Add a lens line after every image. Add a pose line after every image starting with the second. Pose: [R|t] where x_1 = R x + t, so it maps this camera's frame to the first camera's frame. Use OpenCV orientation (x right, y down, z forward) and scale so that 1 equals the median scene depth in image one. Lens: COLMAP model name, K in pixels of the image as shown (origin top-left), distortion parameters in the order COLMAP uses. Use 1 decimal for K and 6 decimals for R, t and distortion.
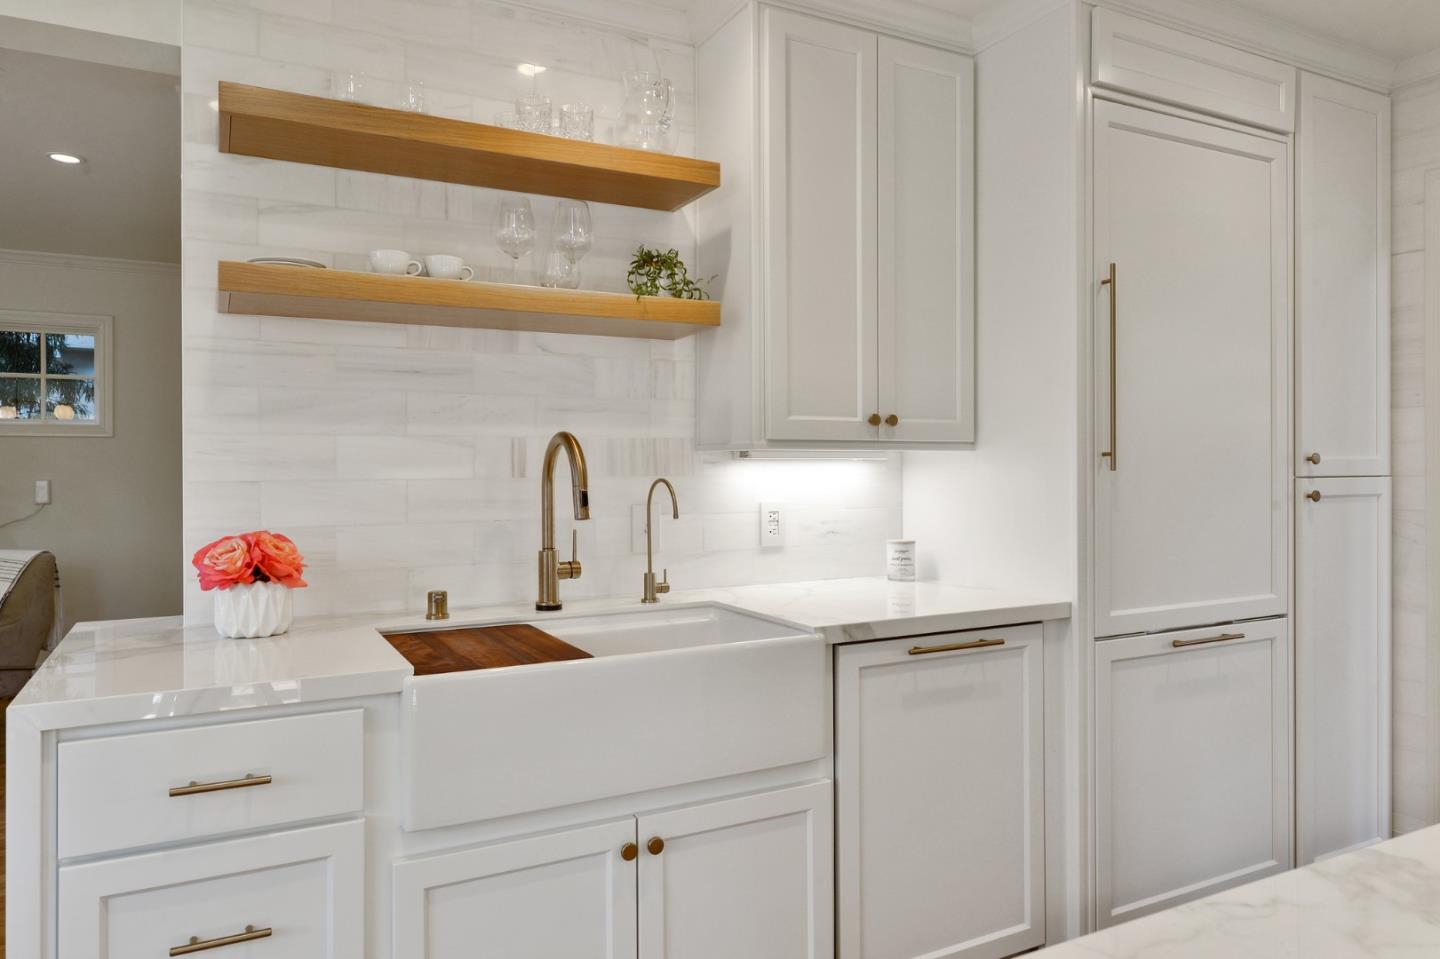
lens RADIAL K [[952.4, 0, 718.2], [0, 952.4, 471.6], [0, 0, 1]] dist [0.011313, -0.007091]
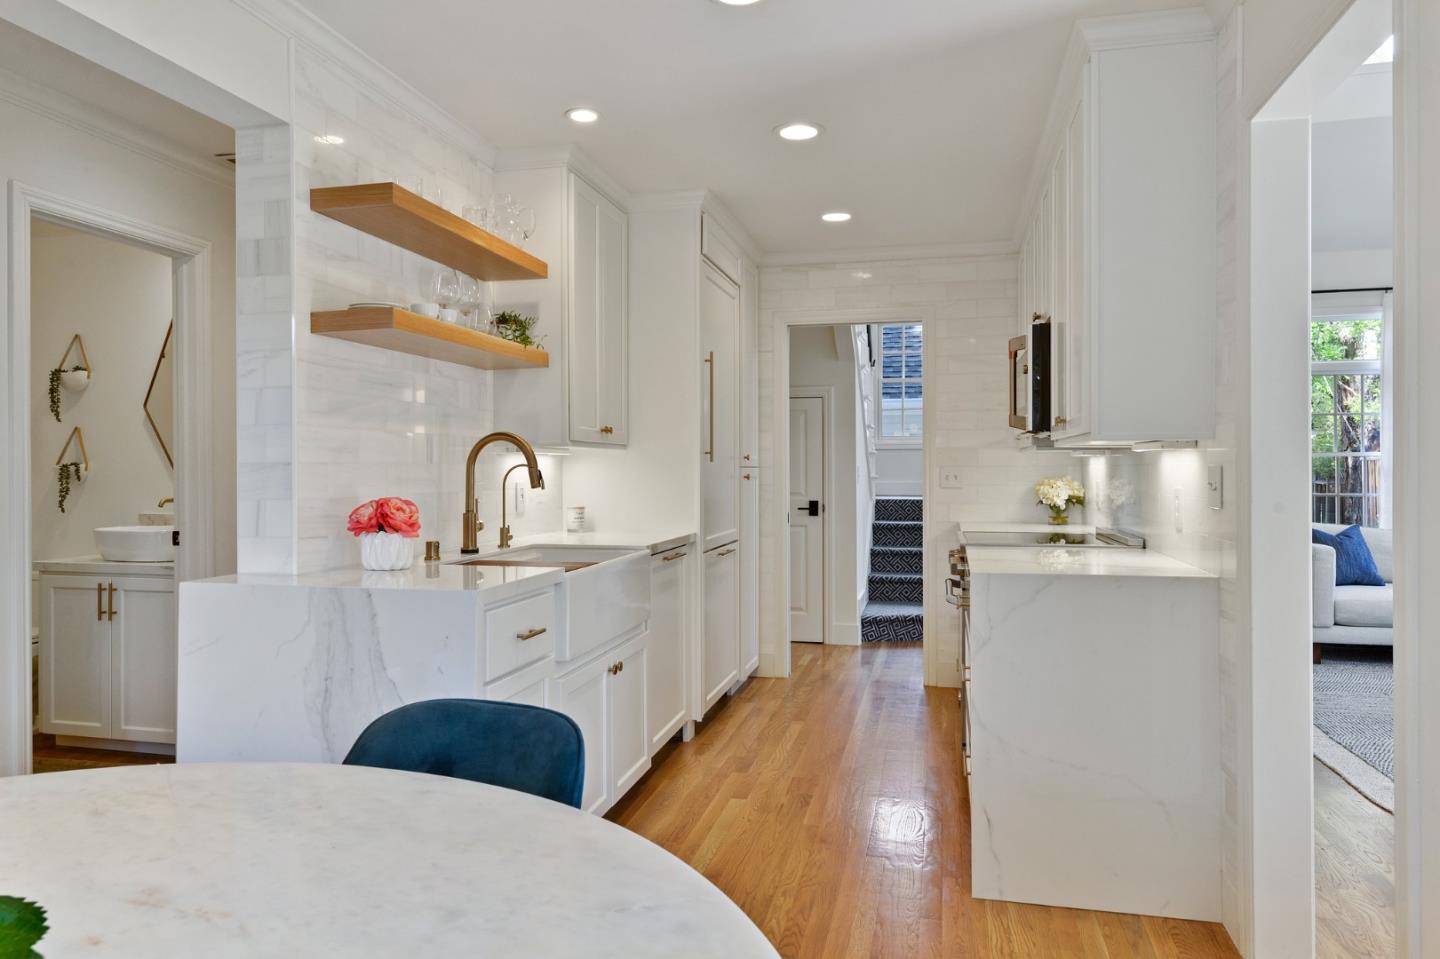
lens RADIAL K [[952.4, 0, 711.6], [0, 952.4, 474.1], [0, 0, 1]] dist [0.011313, -0.007091]
pose [[0.660895, -0.000474, 0.750478, -0.991292], [0.003889, 0.999989, -0.002793, 0.028777], [-0.750468, 0.004764, 0.660889, -0.237754]]
